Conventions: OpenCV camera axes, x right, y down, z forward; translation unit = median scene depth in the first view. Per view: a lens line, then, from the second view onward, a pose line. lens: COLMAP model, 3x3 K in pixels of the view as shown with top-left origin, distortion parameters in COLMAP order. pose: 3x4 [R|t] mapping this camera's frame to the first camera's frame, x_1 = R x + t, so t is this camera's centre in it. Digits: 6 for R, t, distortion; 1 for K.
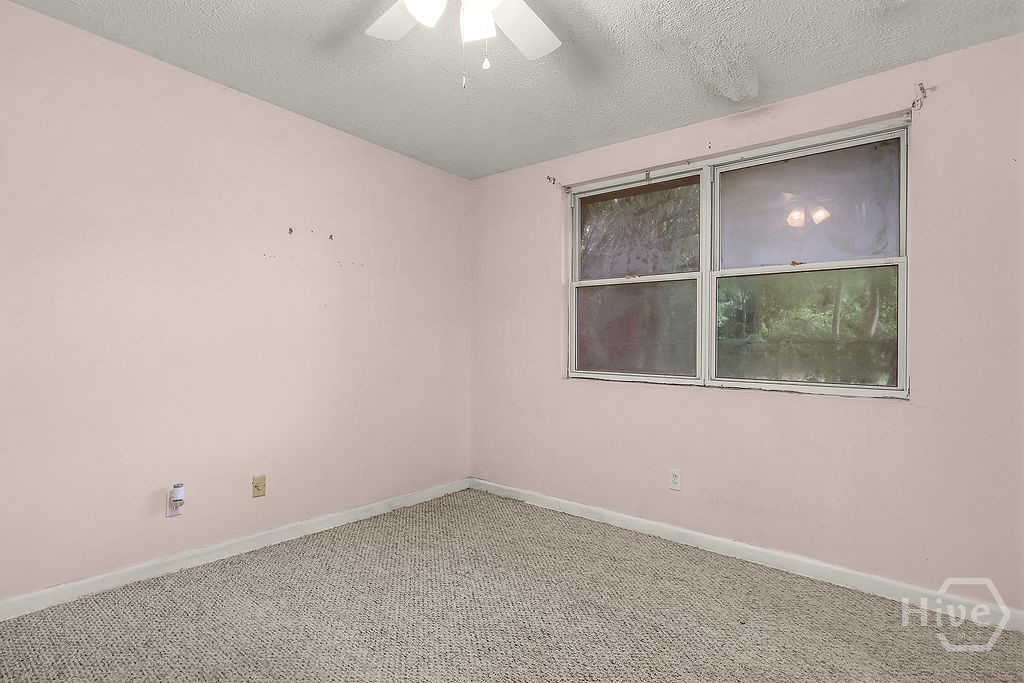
lens RADIAL K [[556.8, 0, 507.1], [0, 556.8, 345.4], [0, 0, 1]] dist [-0.004195, 0.001821]
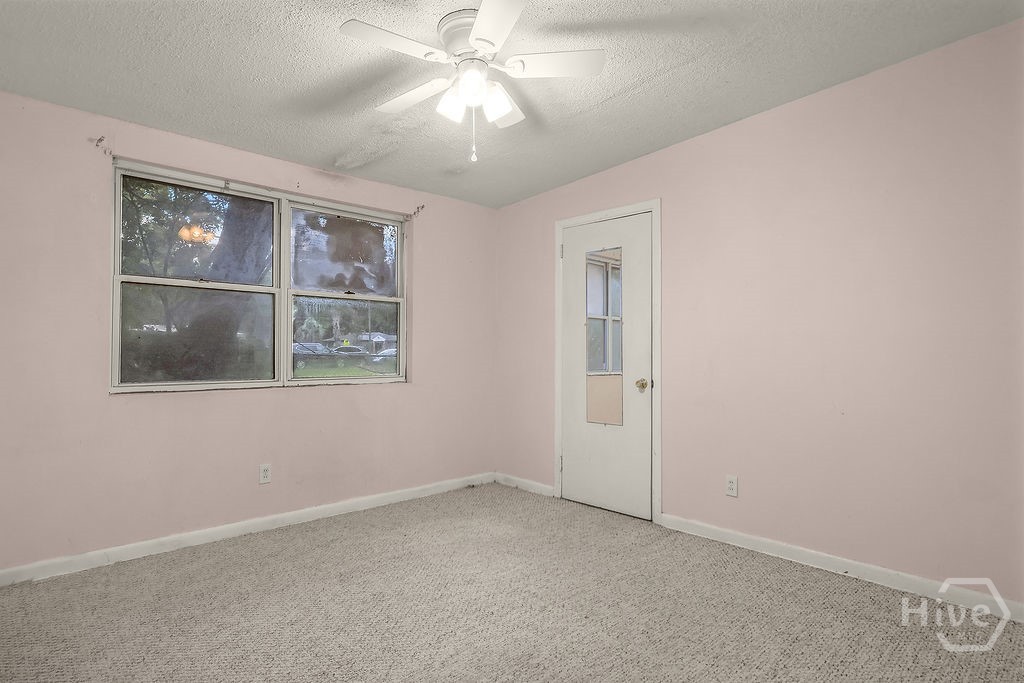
lens RADIAL K [[556.8, 0, 513.6], [0, 556.8, 341.9], [0, 0, 1]] dist [-0.004195, 0.001821]
pose [[0.063696, 0.009927, 0.997920, -0.778746], [0.006325, 0.999926, -0.010351, -0.005234], [-0.997949, 0.006971, 0.063628, 0.445894]]
